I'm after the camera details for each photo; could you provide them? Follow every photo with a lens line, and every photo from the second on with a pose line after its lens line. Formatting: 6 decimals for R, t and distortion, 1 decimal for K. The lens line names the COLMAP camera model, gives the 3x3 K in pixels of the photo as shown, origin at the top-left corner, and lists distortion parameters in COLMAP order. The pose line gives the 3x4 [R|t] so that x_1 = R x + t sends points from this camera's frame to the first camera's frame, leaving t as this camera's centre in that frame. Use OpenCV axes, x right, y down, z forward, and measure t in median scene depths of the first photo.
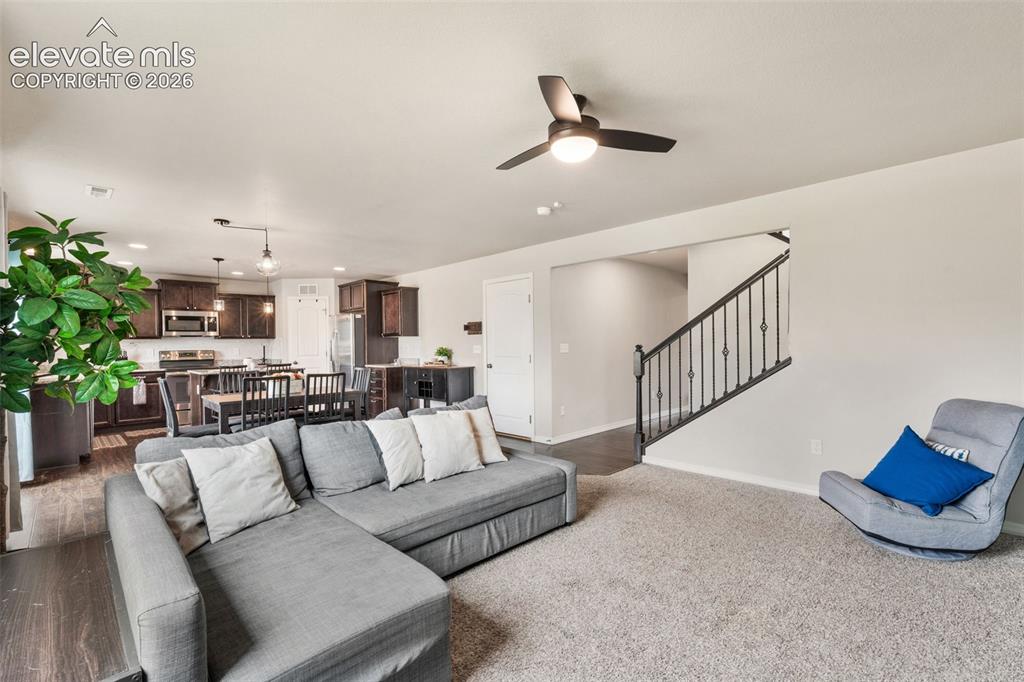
lens RADIAL K [[452.8, 0, 512.0], [0, 452.8, 341.0], [0, 0, 1]] dist [0.000063, -0.000006]
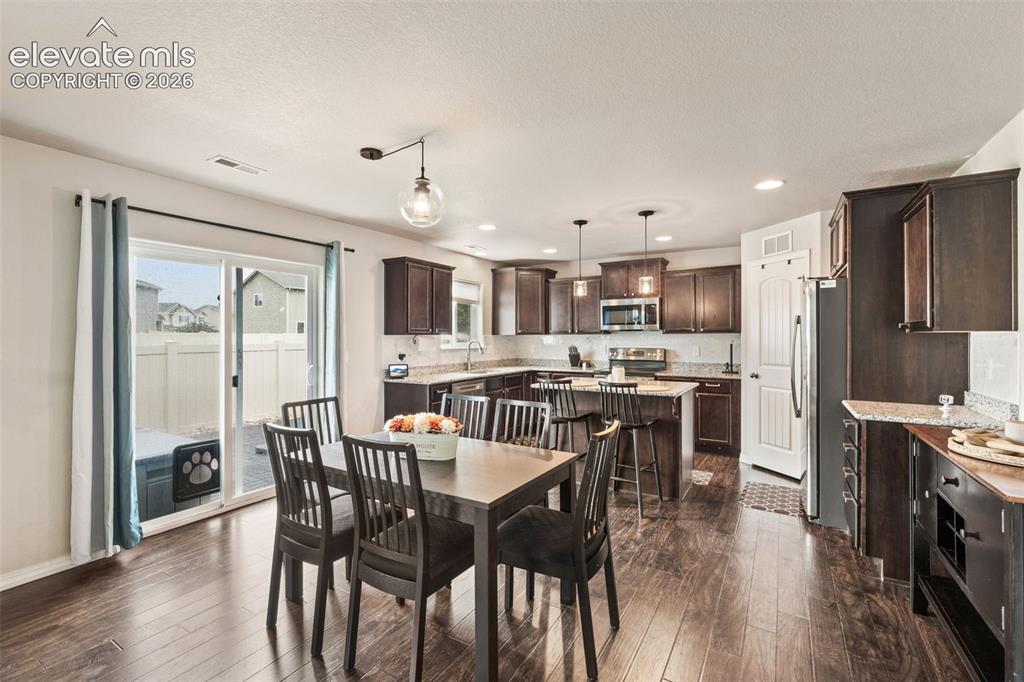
lens RADIAL K [[449.3, 0, 510.2], [0, 449.3, 332.6], [0, 0, 1]] dist [0.000098, 0.000034]
pose [[0.249231, 0.003113, -0.968439, -0.004687], [0.010013, 0.999933, 0.005791, -0.019065], [0.968392, -0.011140, 0.249184, 0.820277]]
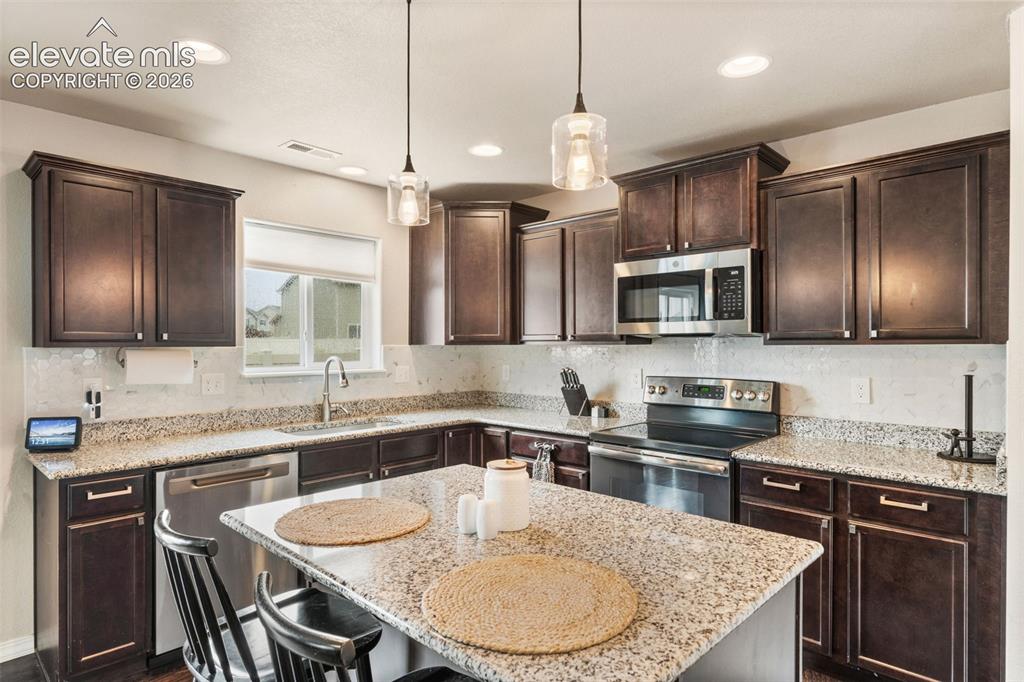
lens RADIAL K [[573.3, 0, 512.0], [0, 573.3, 341.0], [0, 0, 1]] dist [0.002457, 0.000462]
pose [[0.035544, 0.009942, -0.999319, -0.422338], [0.010864, 0.999888, 0.010334, -0.017229], [0.999309, -0.011224, 0.035432, 1.179082]]
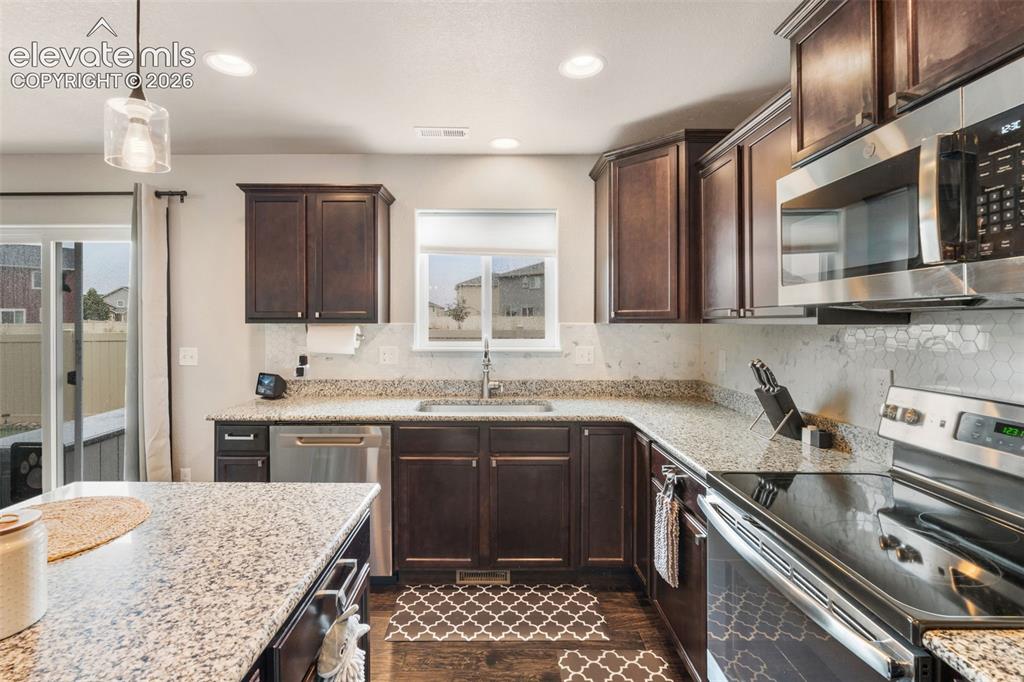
lens RADIAL K [[478.1, 0, 495.6], [0, 478.1, 318.9], [0, 0, 1]] dist [-0.000850, -0.000566]
pose [[-0.699606, 0.008755, -0.714476, -0.694740], [0.014696, 0.999890, -0.002138, -0.011061], [0.714378, -0.011996, -0.699657, 1.380678]]
